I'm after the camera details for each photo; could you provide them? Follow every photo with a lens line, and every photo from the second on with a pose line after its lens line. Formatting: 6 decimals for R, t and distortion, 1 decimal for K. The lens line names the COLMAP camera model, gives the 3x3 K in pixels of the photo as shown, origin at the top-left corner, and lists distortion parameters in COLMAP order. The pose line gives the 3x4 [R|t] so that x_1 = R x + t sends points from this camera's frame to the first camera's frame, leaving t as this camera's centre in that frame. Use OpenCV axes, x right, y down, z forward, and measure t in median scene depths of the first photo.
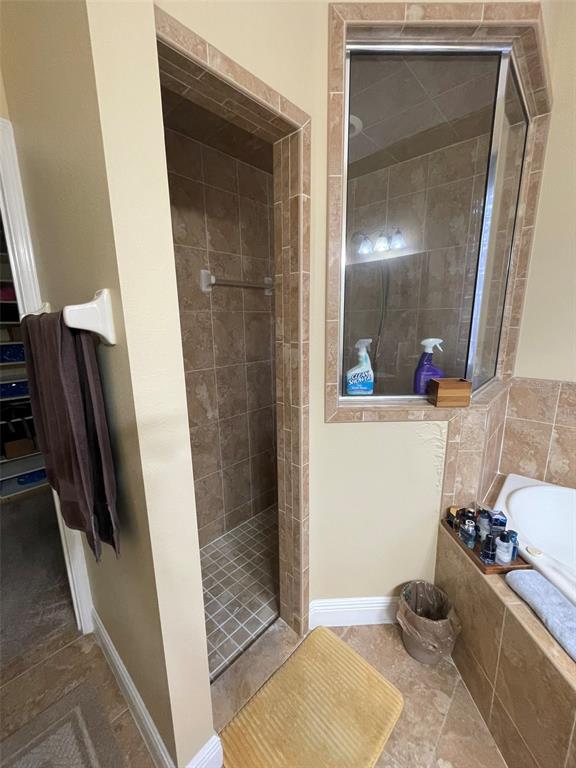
lens RADIAL K [[309.2, 0, 286.1], [0, 309.2, 385.0], [0, 0, 1]] dist [-0.002270, -0.000026]
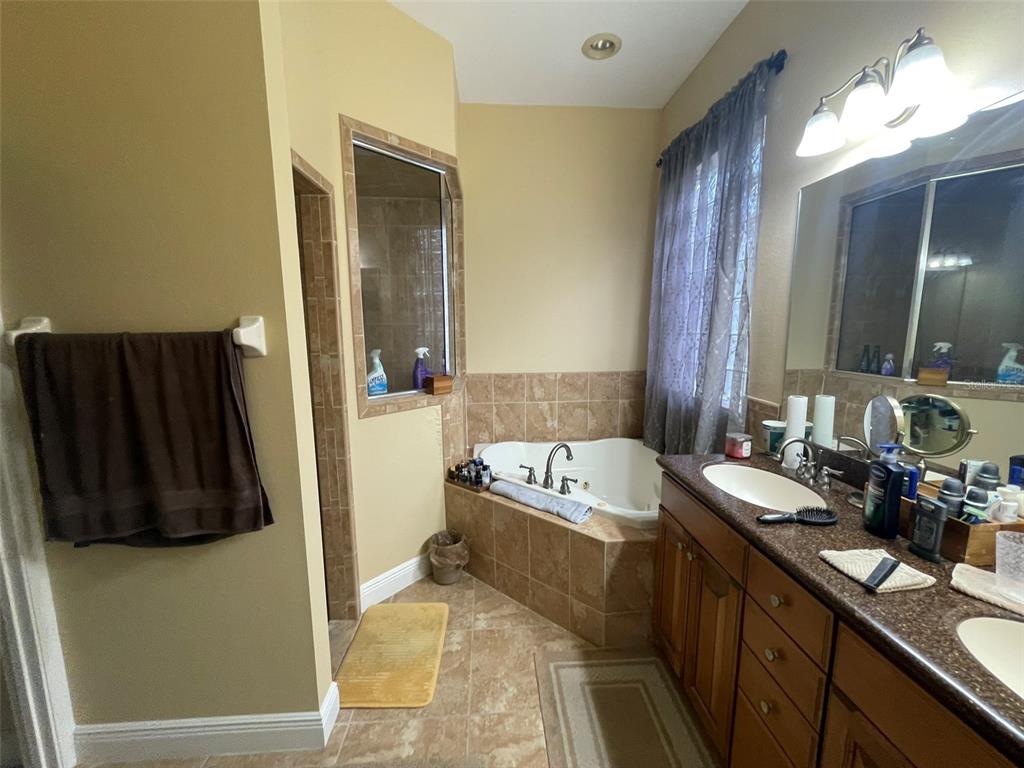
lens RADIAL K [[412.3, 0, 512.7], [0, 412.3, 386.3], [0, 0, 1]] dist [-0.002270, -0.000026]
pose [[0.687043, -0.098019, 0.719976, -0.594023], [0.149346, 0.988753, -0.007904, 0.096095], [-0.711103, 0.112956, 0.693954, -0.546430]]
